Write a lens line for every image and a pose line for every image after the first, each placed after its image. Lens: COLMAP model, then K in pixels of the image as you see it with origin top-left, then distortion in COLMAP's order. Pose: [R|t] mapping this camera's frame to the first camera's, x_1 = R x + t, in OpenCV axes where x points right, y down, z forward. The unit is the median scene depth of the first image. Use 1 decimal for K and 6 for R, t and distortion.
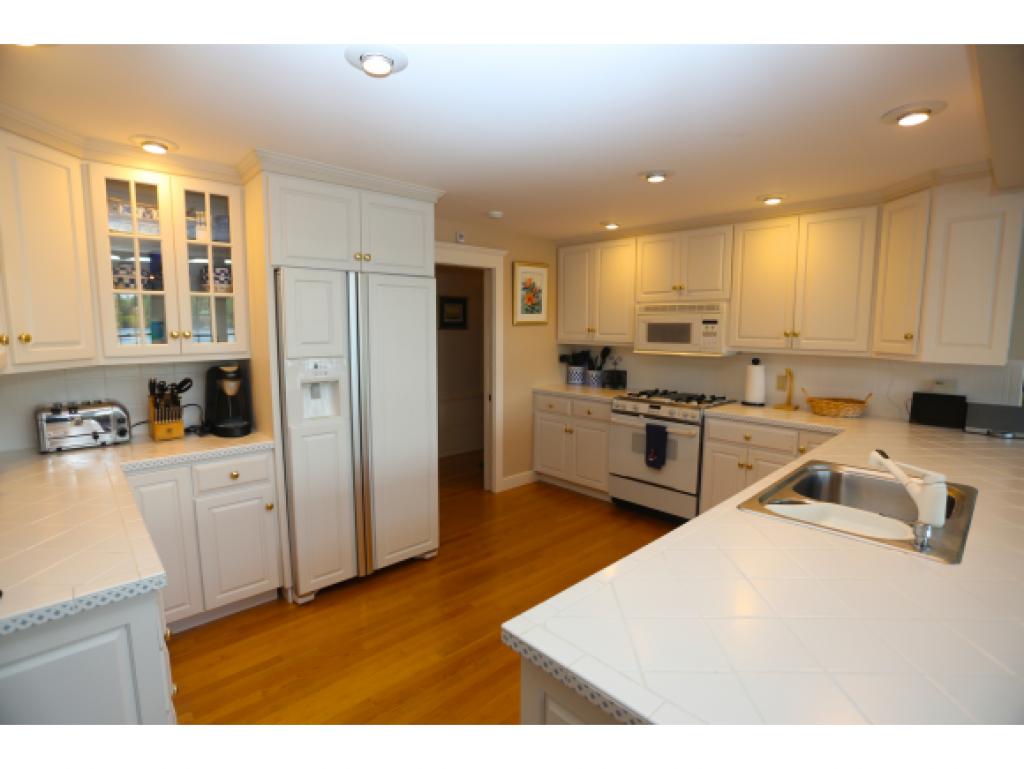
lens RADIAL K [[530.5, 0, 512.0], [0, 530.5, 384.5], [0, 0, 1]] dist [-0.004959, 0.000093]
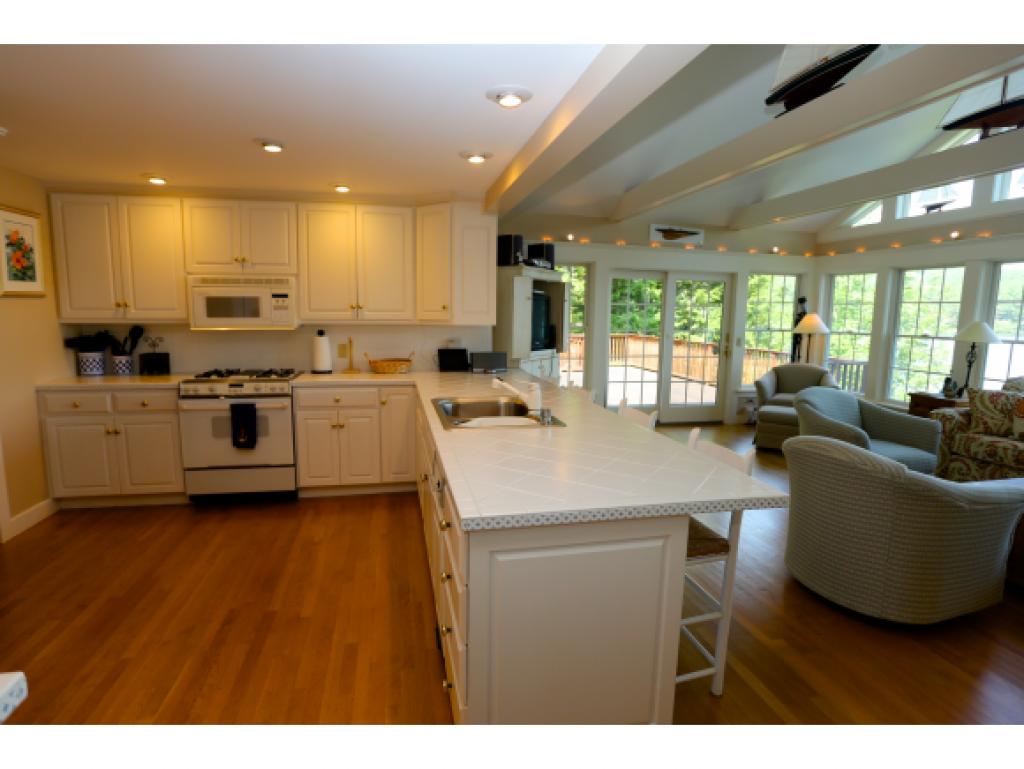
lens RADIAL K [[543.3, 0, 512.0], [0, 543.3, 384.5], [0, 0, 1]] dist [-0.007869, -0.000727]
pose [[0.523724, -0.113905, 0.844238, -0.281727], [0.096985, 0.992550, 0.073751, 0.016959], [-0.846349, 0.043253, 0.530869, 0.073968]]
